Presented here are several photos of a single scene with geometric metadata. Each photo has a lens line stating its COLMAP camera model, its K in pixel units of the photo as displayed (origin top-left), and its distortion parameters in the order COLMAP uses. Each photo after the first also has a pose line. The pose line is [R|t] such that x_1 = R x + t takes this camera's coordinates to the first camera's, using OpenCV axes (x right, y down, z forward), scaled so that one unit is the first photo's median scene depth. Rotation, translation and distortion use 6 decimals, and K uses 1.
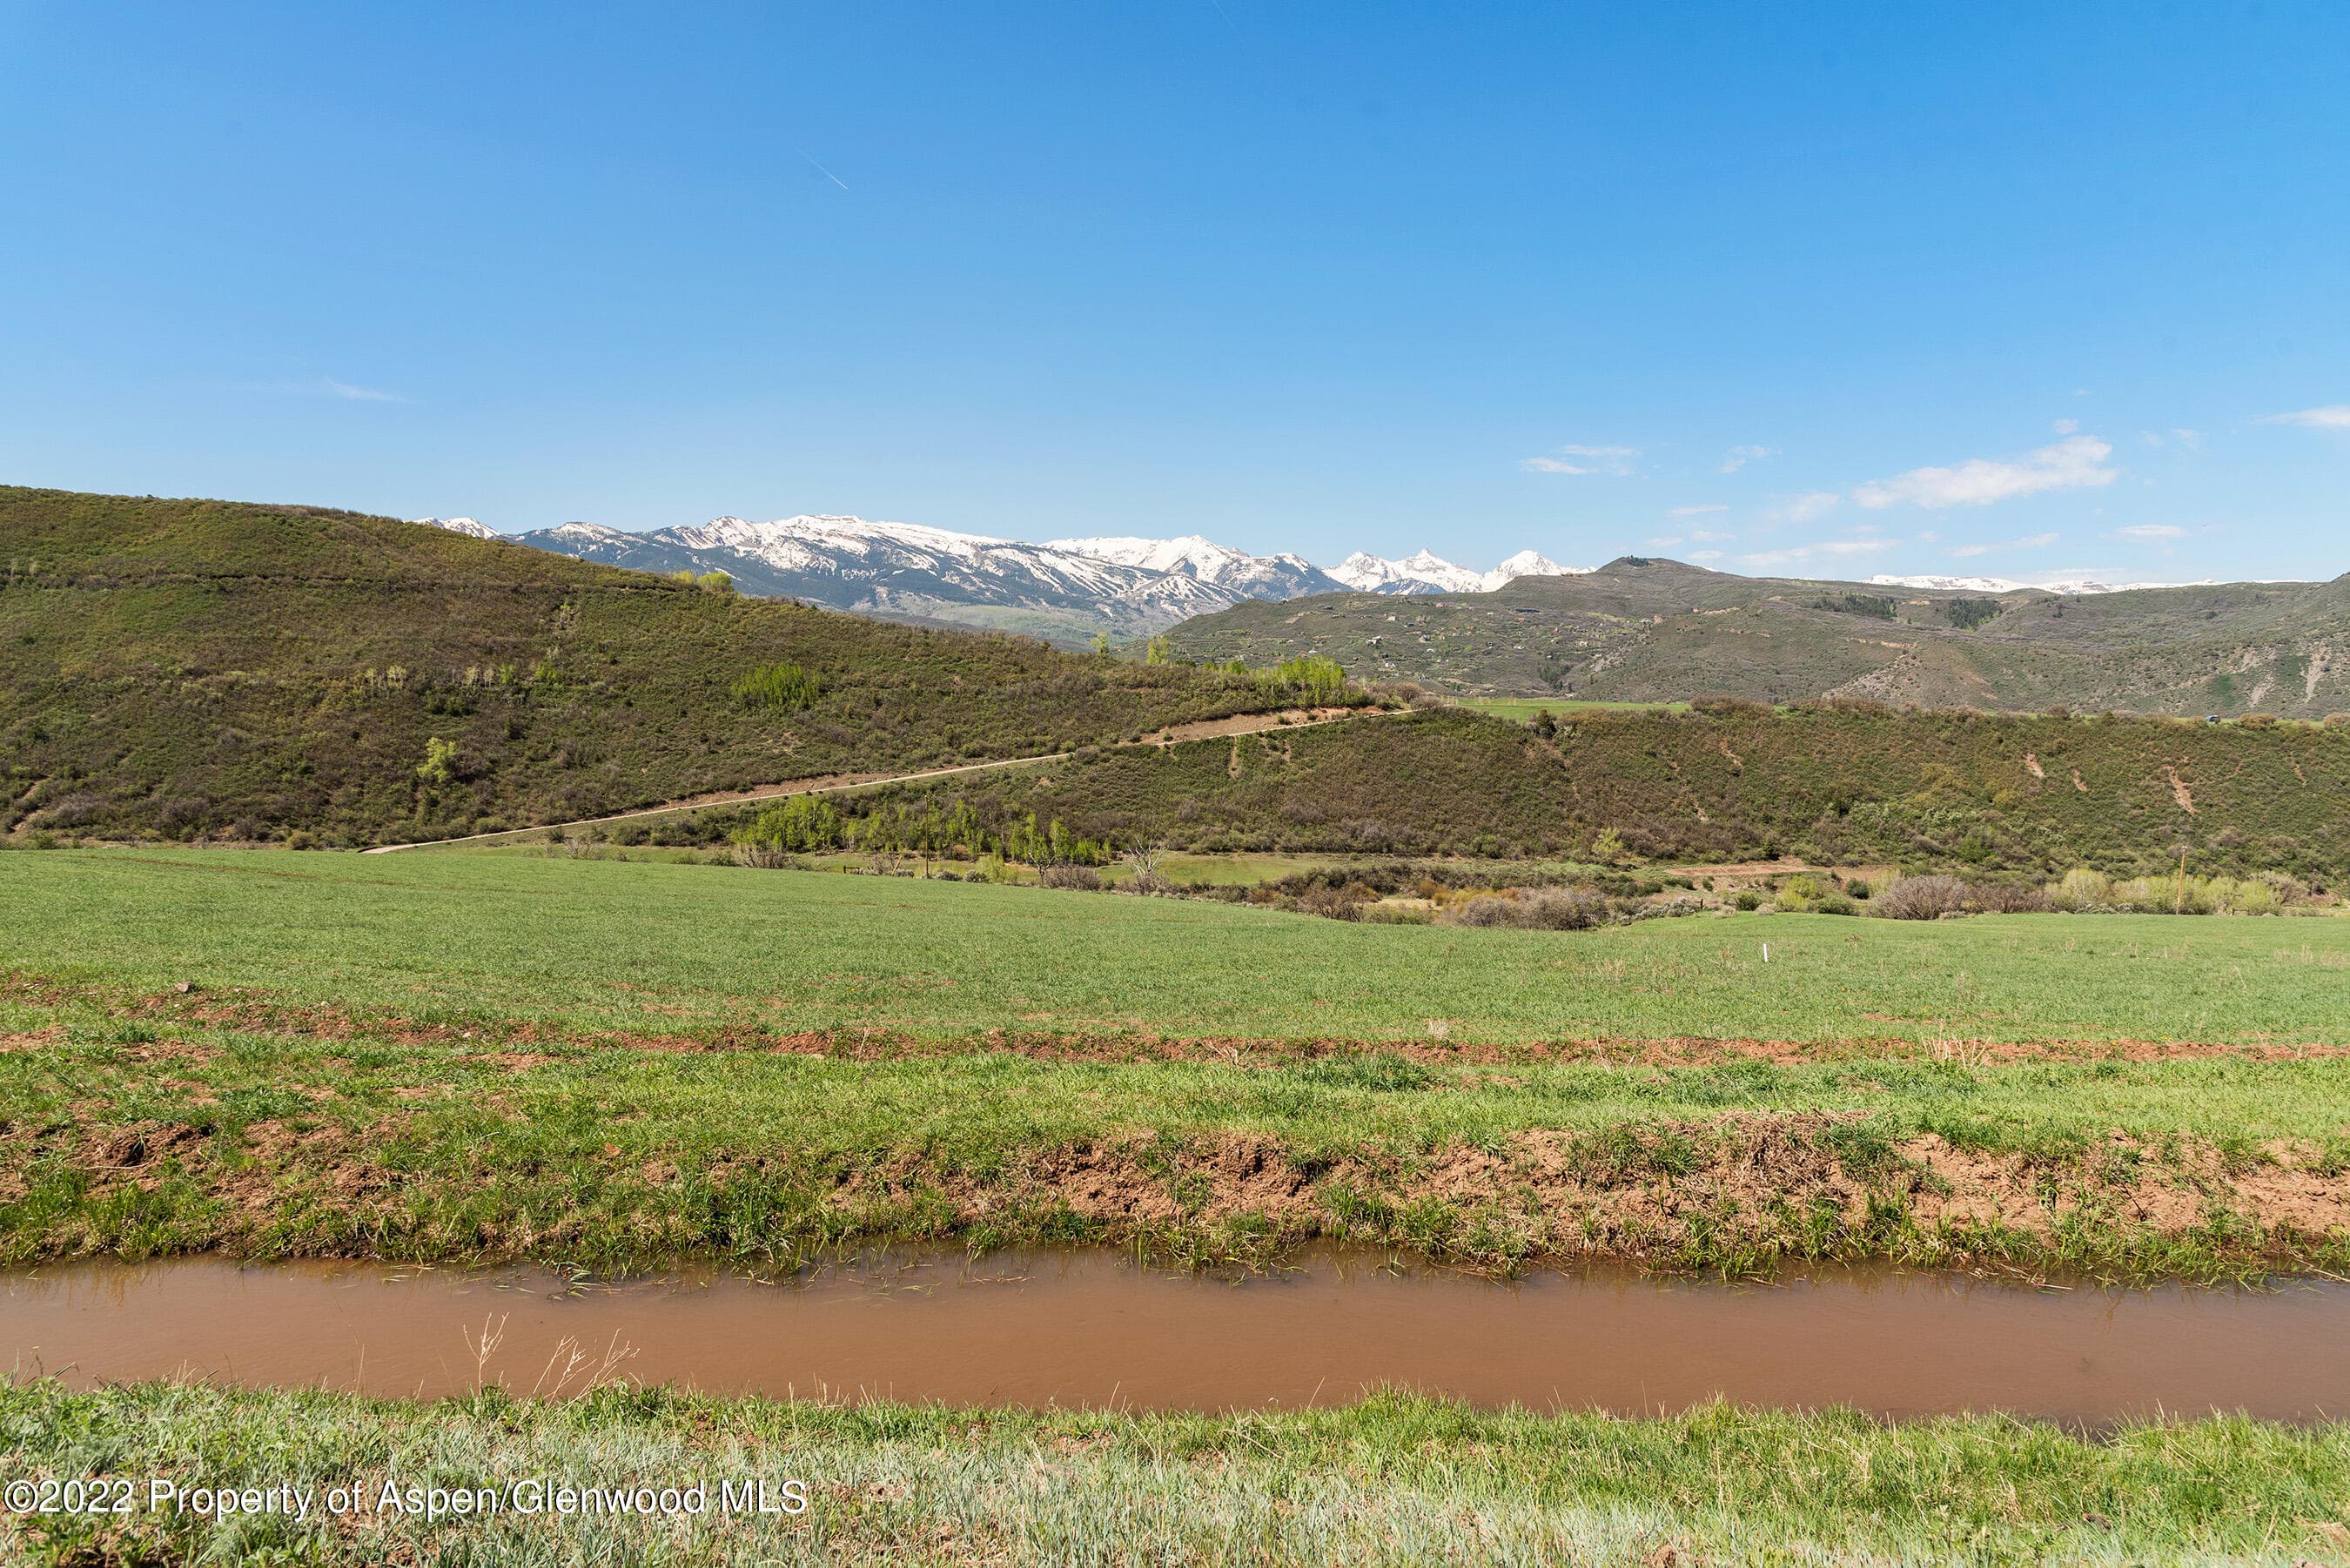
lens RADIAL K [[1580.7, 0, 1182.8], [0, 1580.7, 800.8], [0, 0, 1]] dist [0.032029, -0.025468]
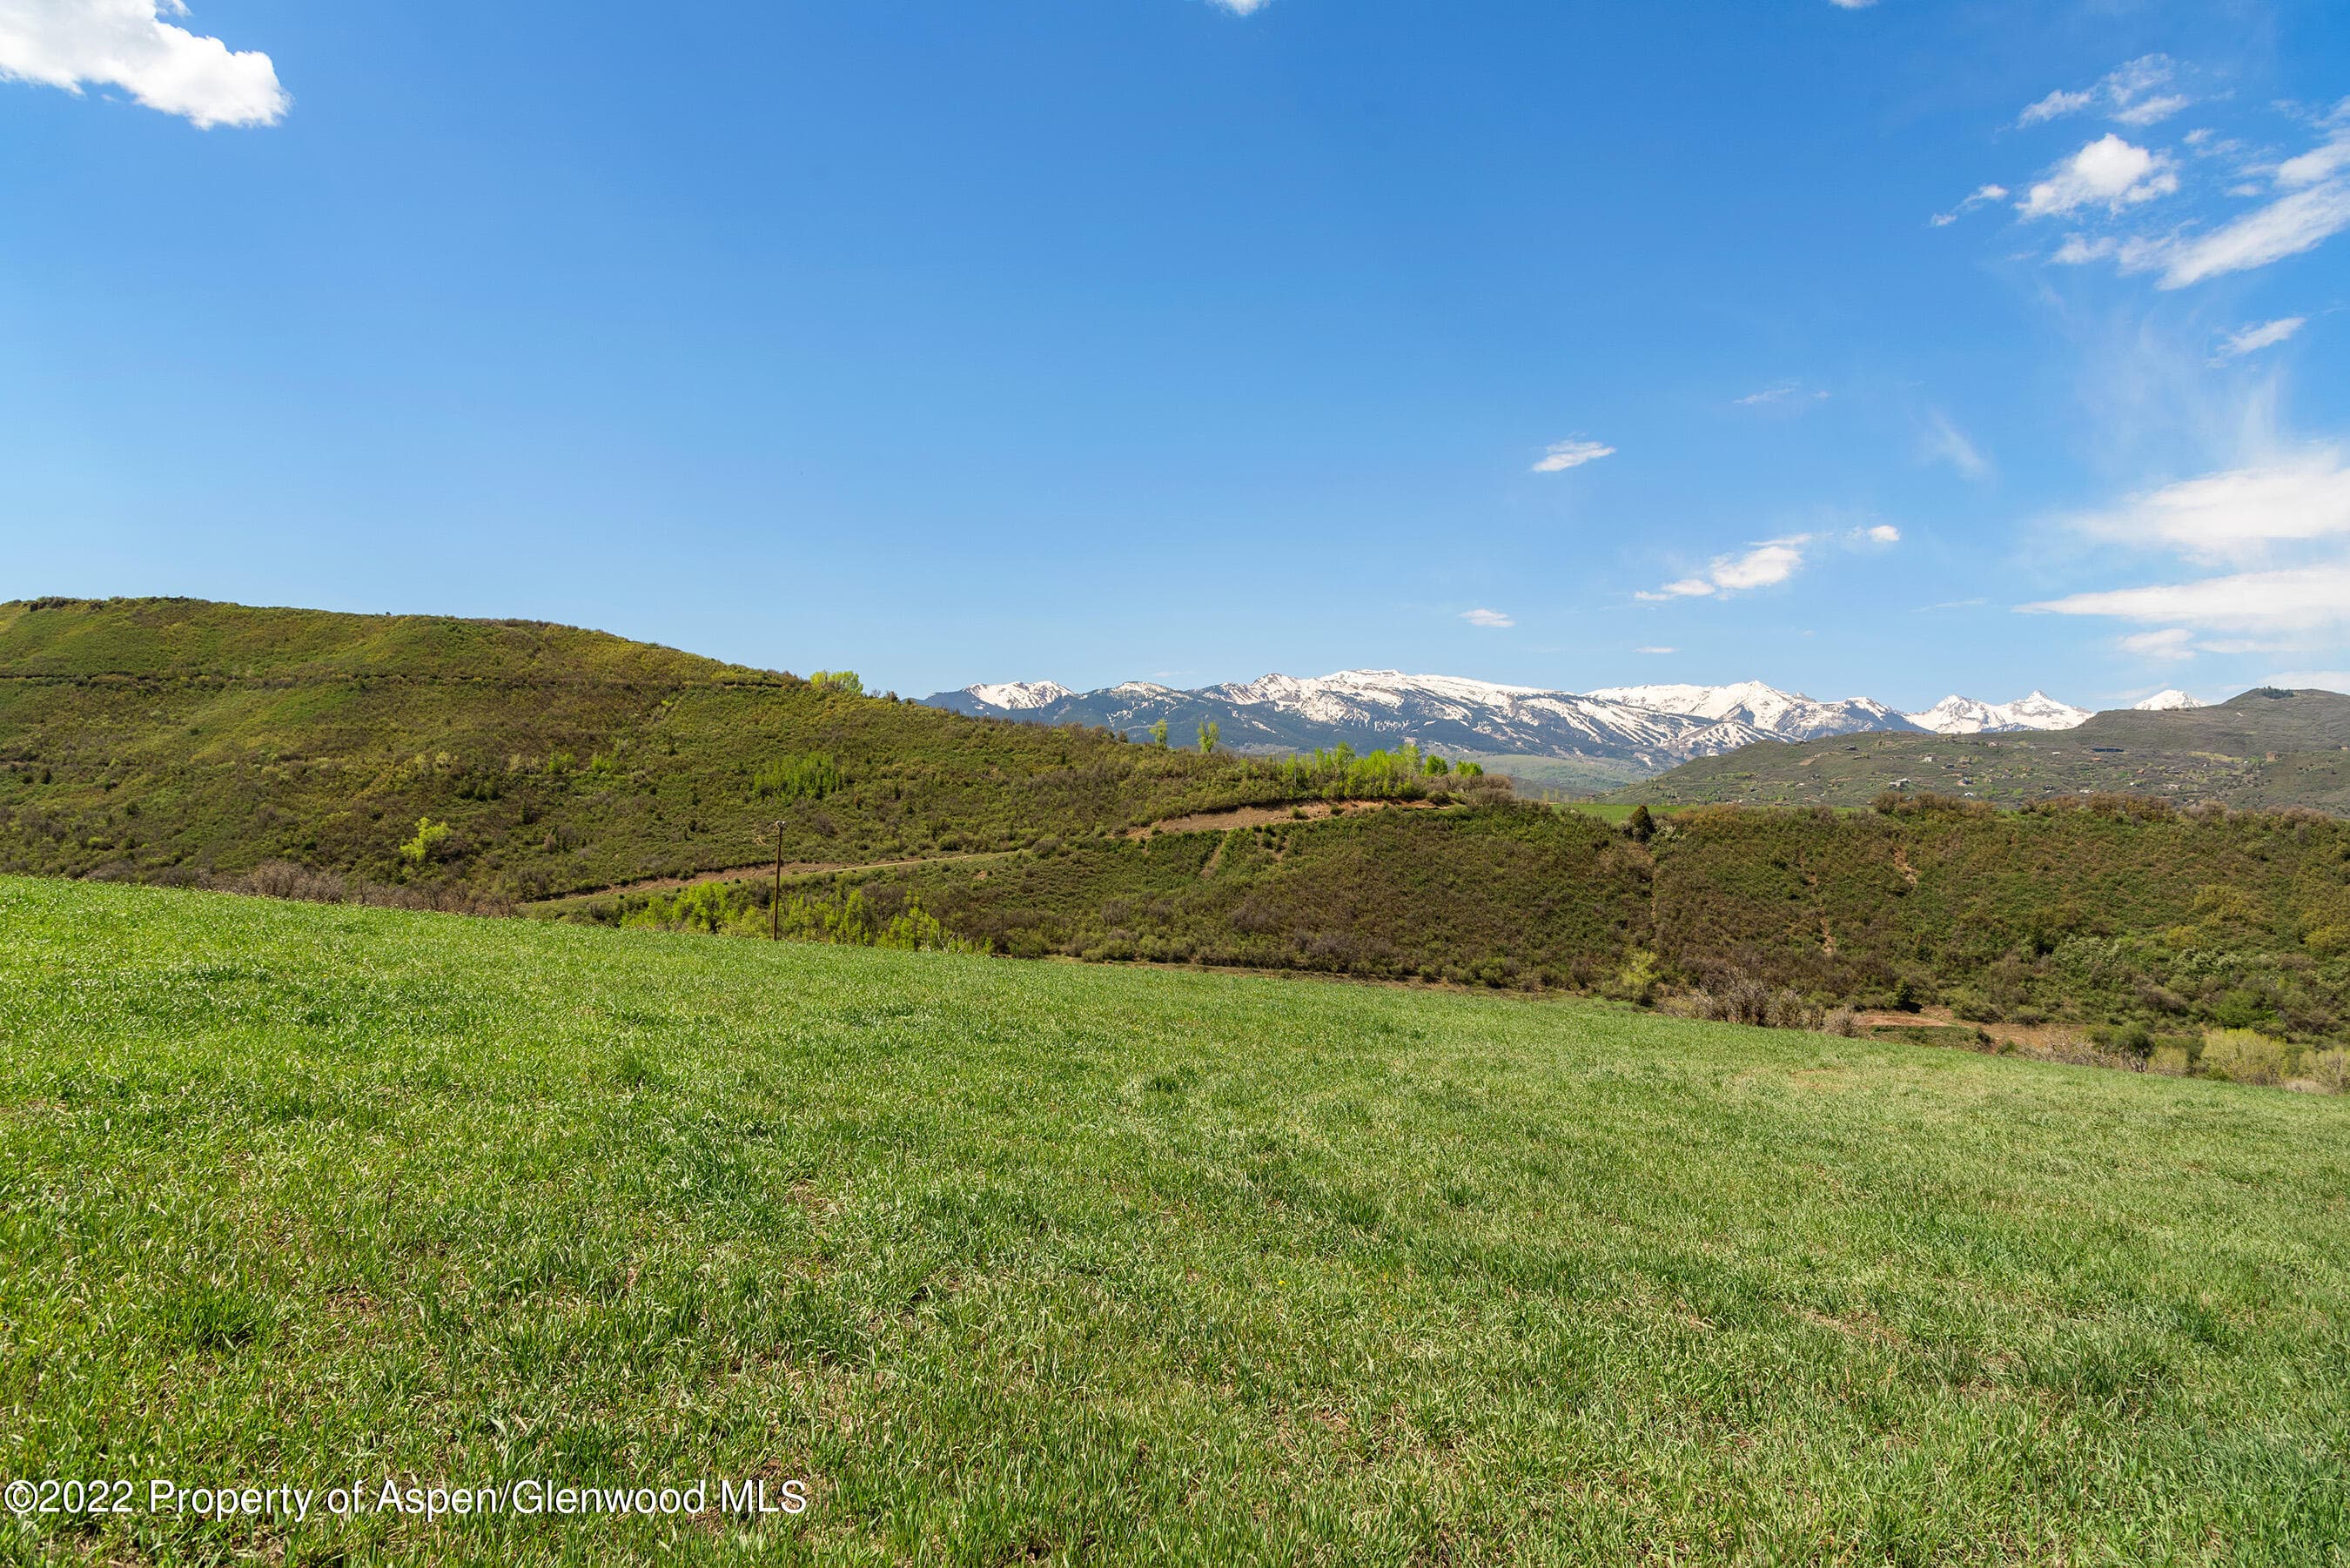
lens RADIAL K [[1580.7, 0, 1158.5], [0, 1580.7, 811.6], [0, 0, 1]] dist [0.032029, -0.025468]
pose [[0.936977, 0.007566, -0.349310, 0.280735], [-0.038616, 0.995883, -0.082013, 0.018675], [0.347252, 0.090333, 0.933411, 0.195073]]
